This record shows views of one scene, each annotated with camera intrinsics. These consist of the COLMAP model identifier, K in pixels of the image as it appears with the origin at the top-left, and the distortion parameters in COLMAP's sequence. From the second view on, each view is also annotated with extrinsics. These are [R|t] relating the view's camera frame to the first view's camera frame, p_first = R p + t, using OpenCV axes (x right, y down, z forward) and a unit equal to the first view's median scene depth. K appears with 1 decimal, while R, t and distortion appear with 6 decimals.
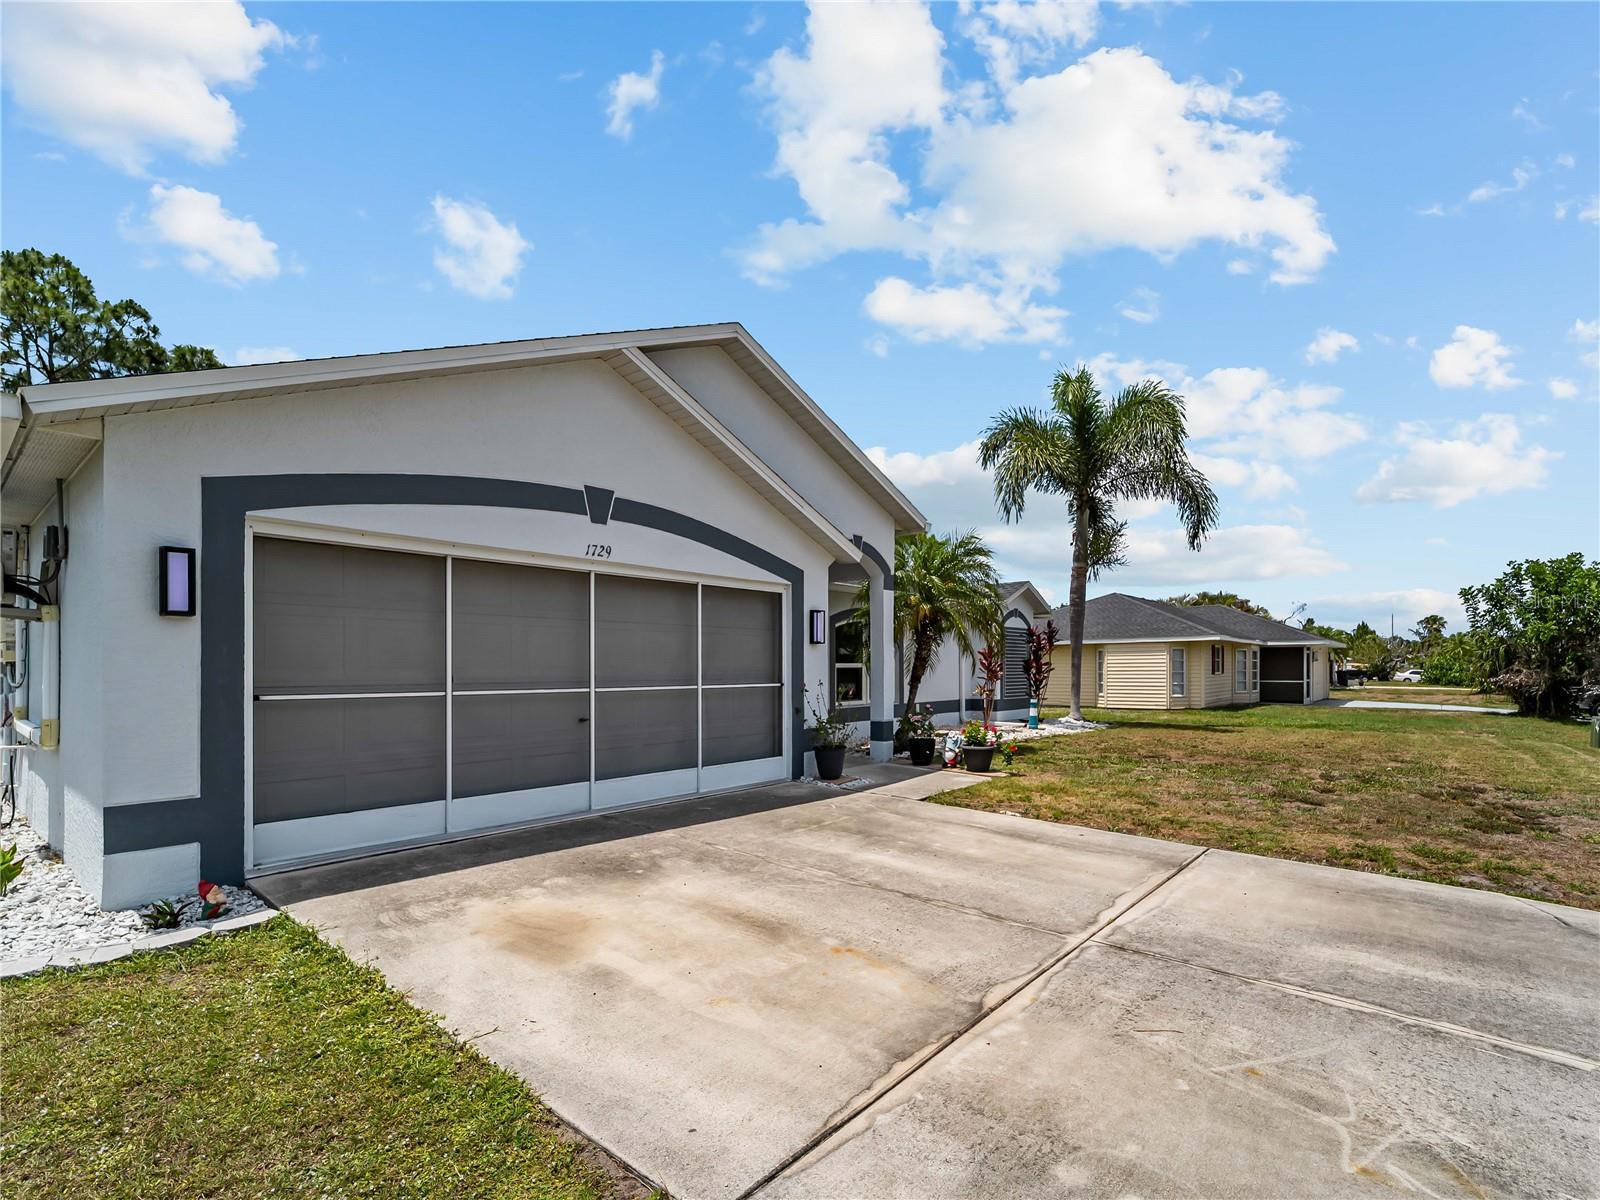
lens RADIAL K [[747.5, 0, 812.9], [0, 747.5, 670.8], [0, 0, 1]] dist [0.001641, -0.000449]
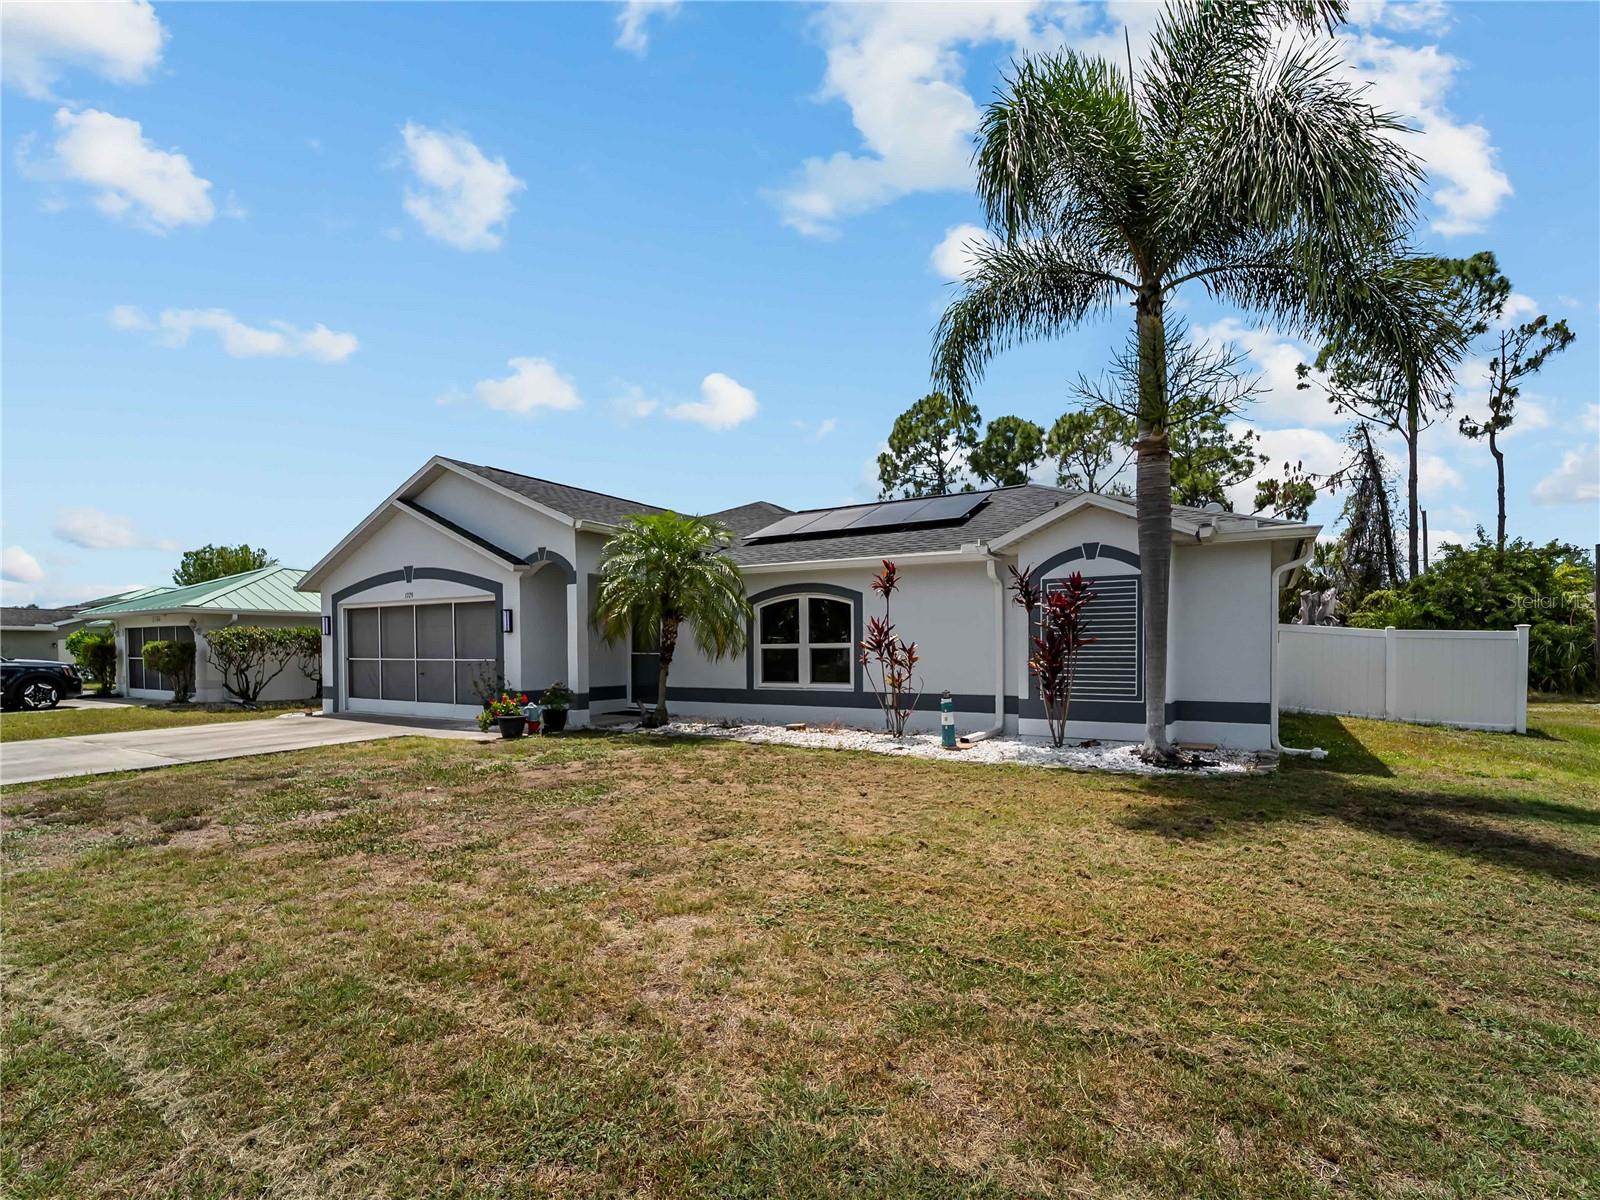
lens RADIAL K [[747.5, 0, 812.9], [0, 747.5, 670.8], [0, 0, 1]] dist [0.001641, -0.000449]
pose [[0.168078, 0.022111, -0.985526, 1.986095], [-0.005612, 0.999754, 0.021473, 0.003926], [0.985758, 0.001922, 0.168160, 1.740089]]
